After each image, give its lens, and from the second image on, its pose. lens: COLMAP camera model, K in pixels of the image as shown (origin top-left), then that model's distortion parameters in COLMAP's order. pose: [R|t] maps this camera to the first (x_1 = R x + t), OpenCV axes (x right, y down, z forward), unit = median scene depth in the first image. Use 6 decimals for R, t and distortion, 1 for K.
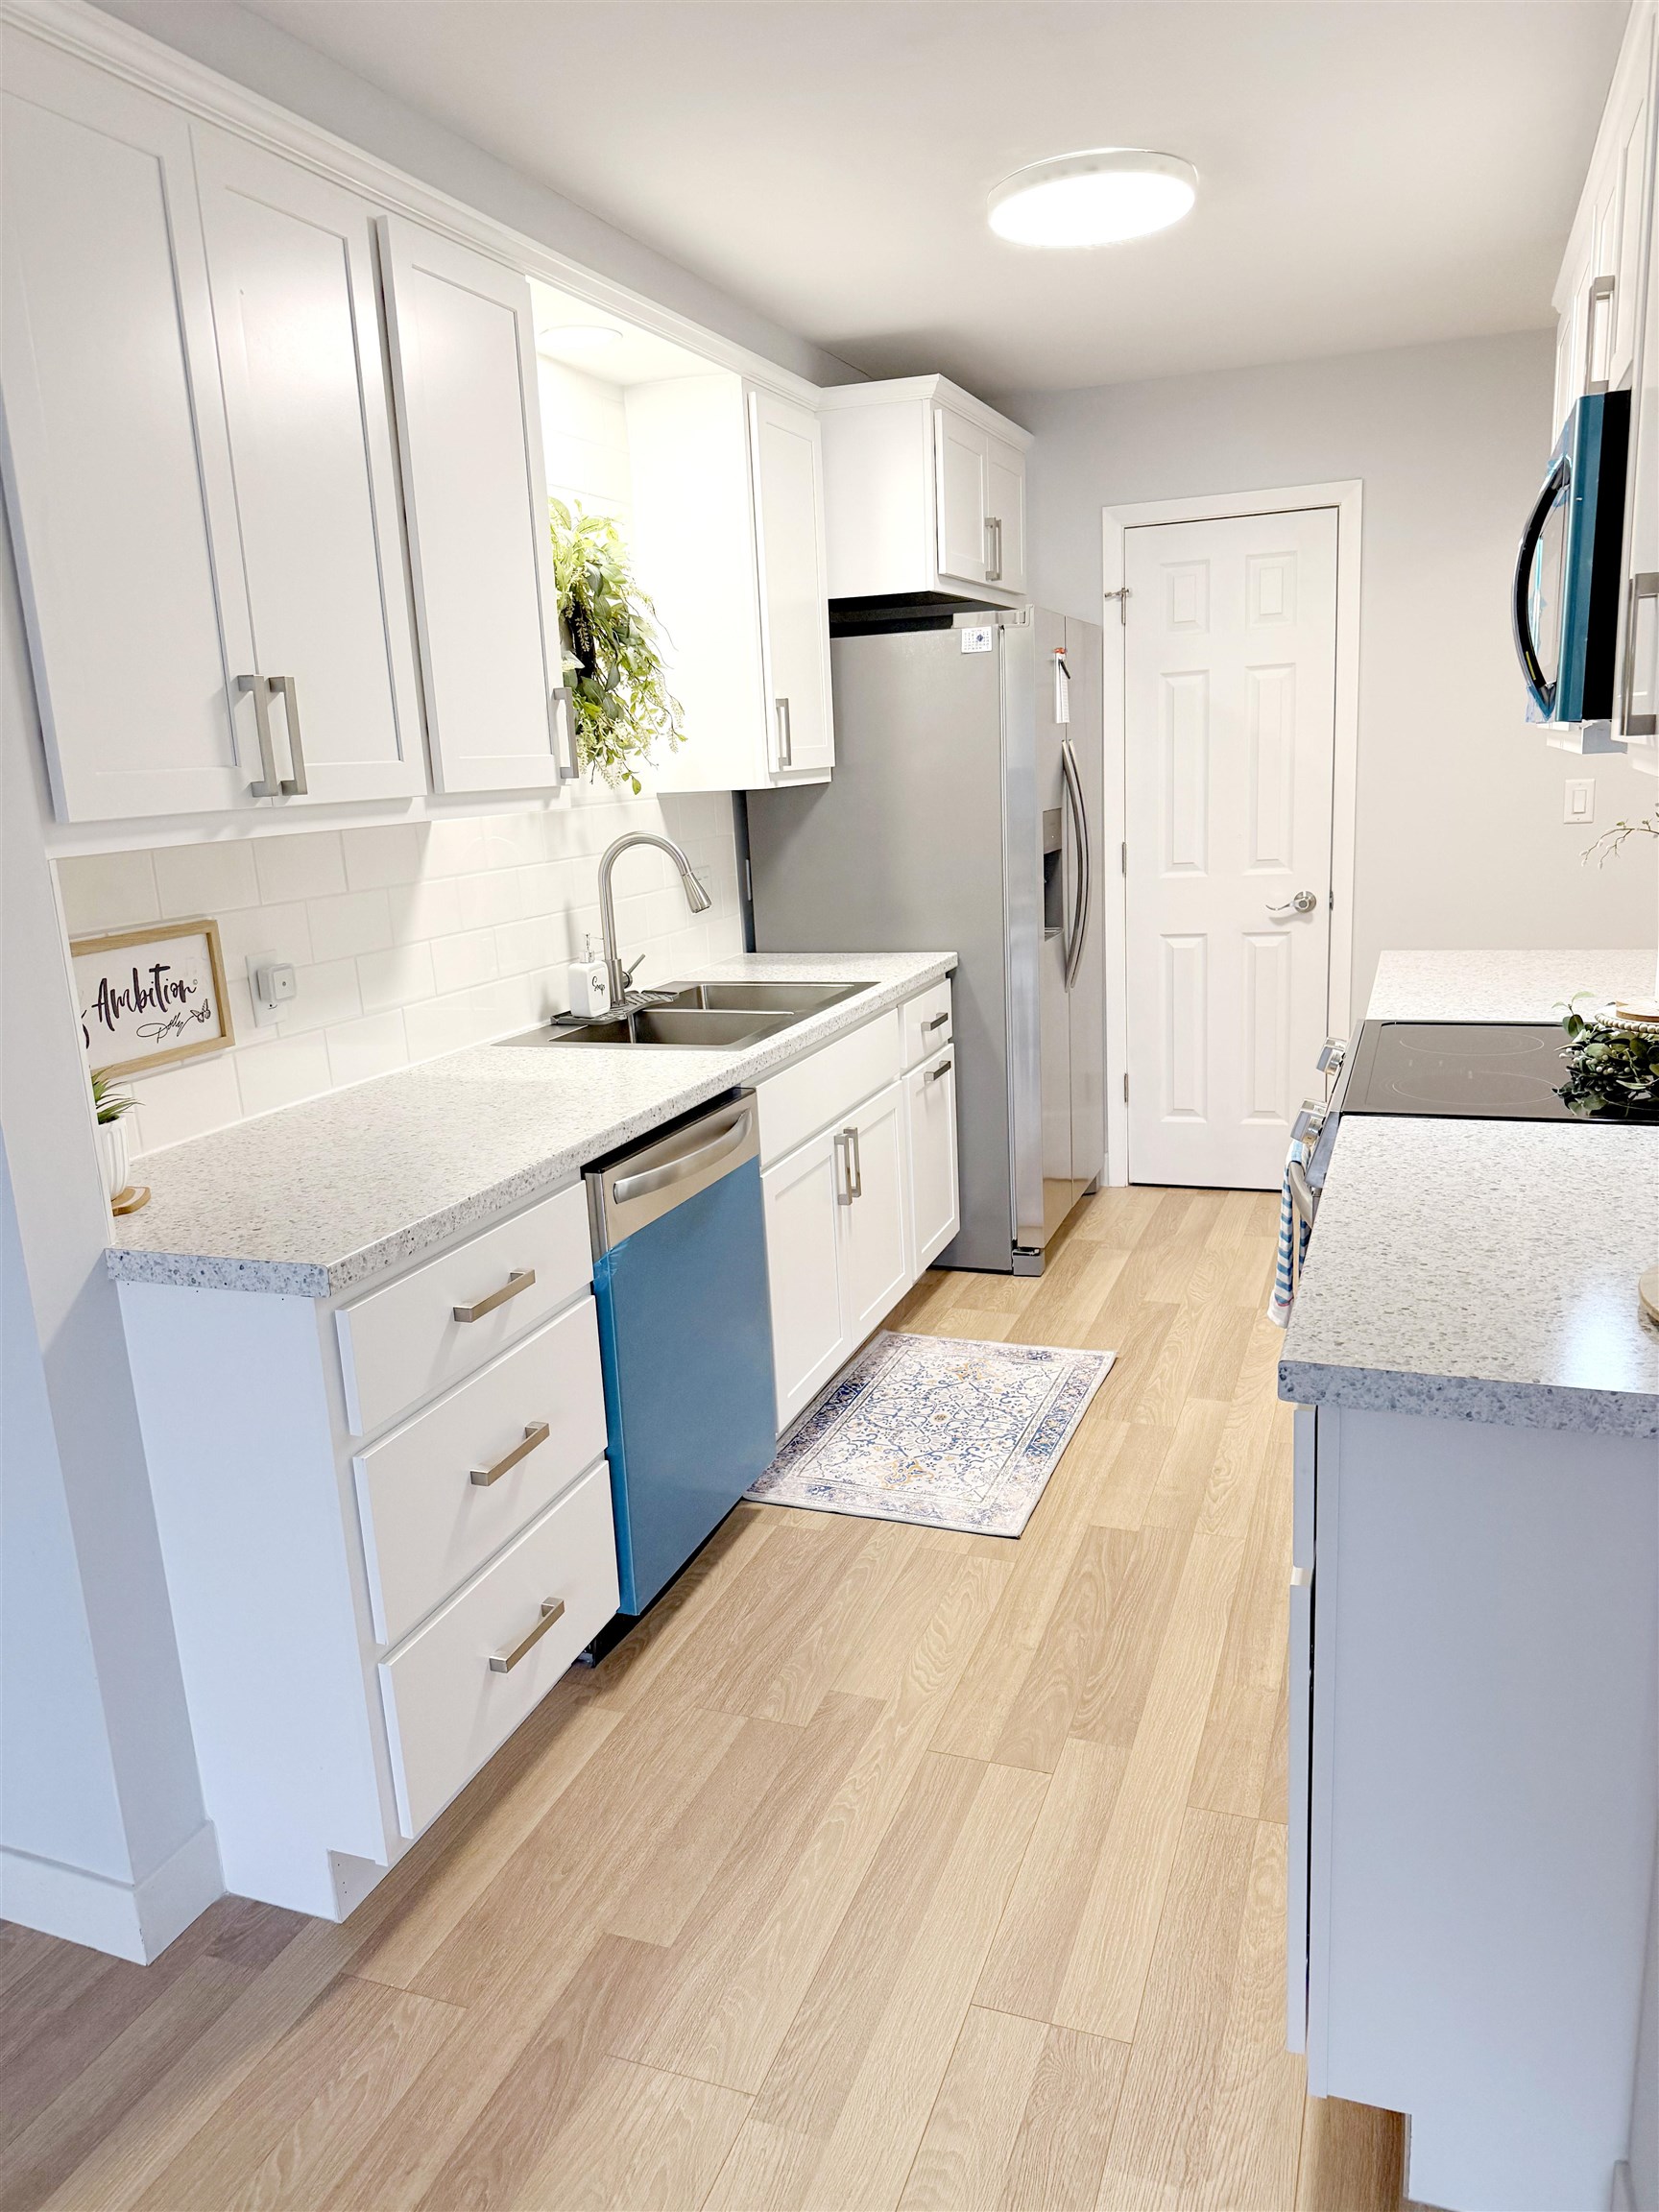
lens RADIAL K [[1545.1, 0, 824.9], [0, 1545.1, 1111.1], [0, 0, 1]] dist [0.205434, -0.448513]
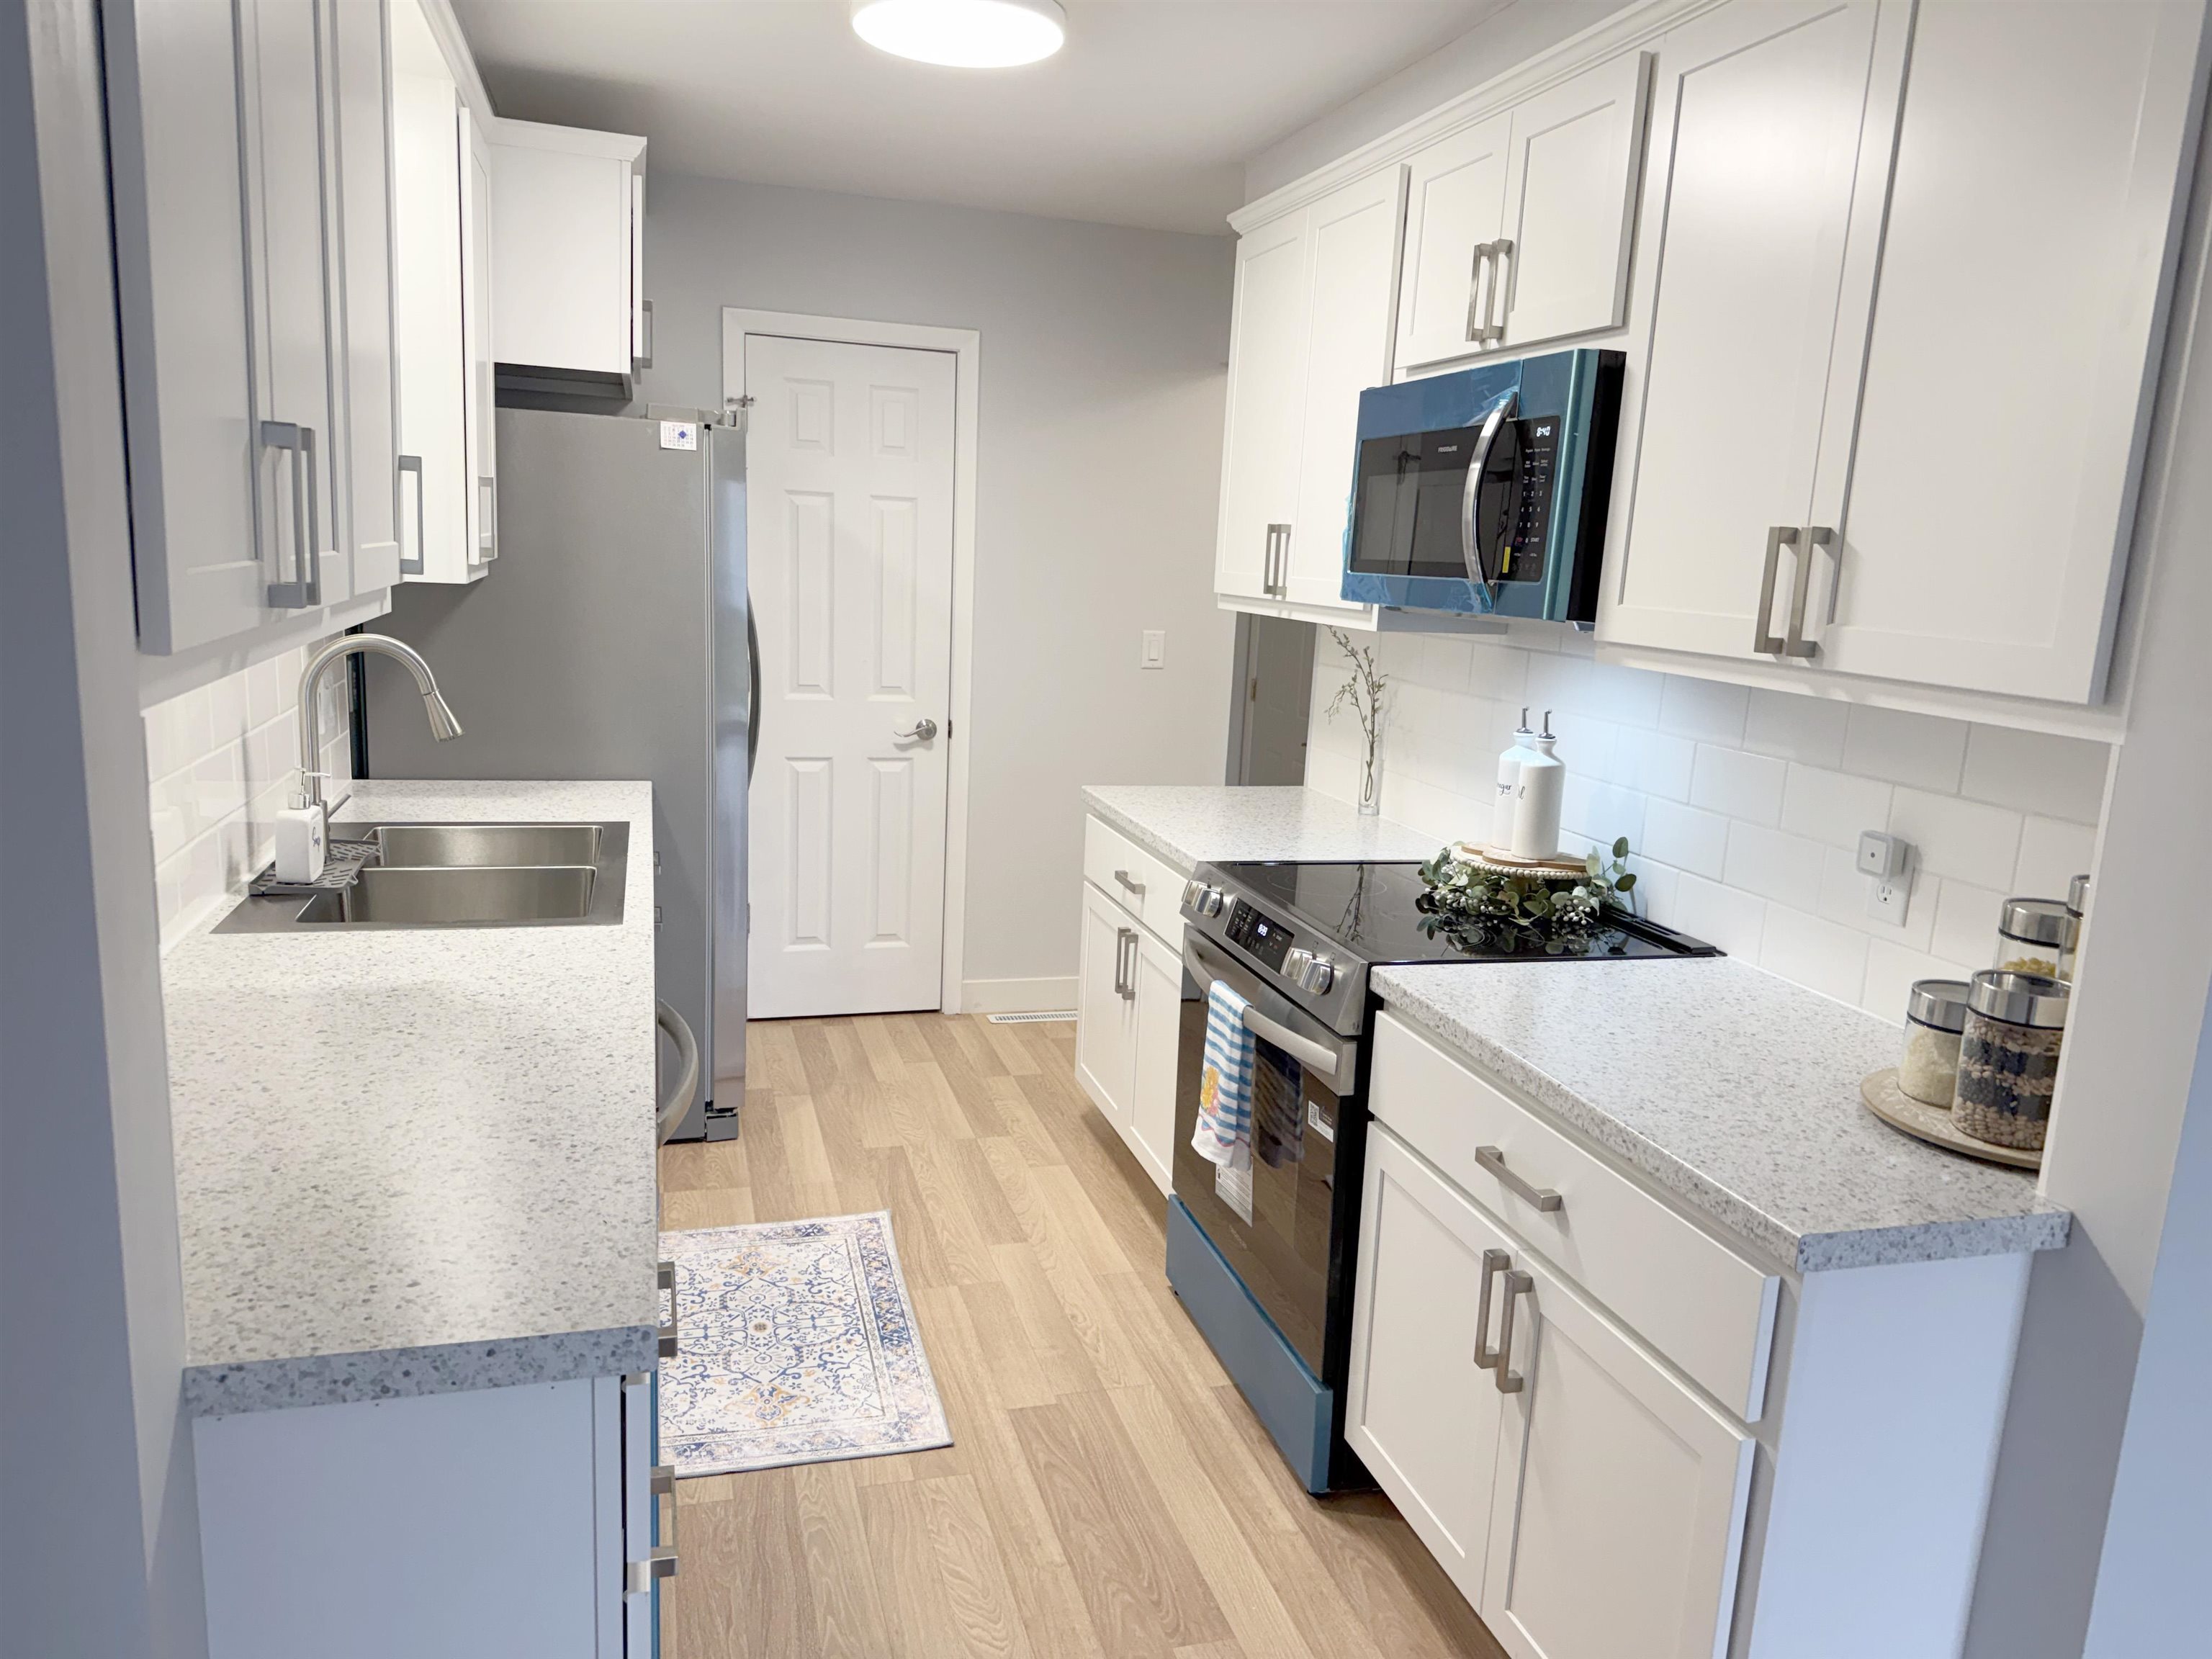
lens RADIAL K [[1545.1, 0, 1117.2], [0, 1545.1, 838.2], [0, 0, 1]] dist [0.205434, -0.448513]
pose [[0.790416, -0.024325, 0.612087, -0.274343], [0.048463, 0.998562, -0.022899, -0.041261], [-0.610650, 0.047763, 0.790459, 0.158010]]
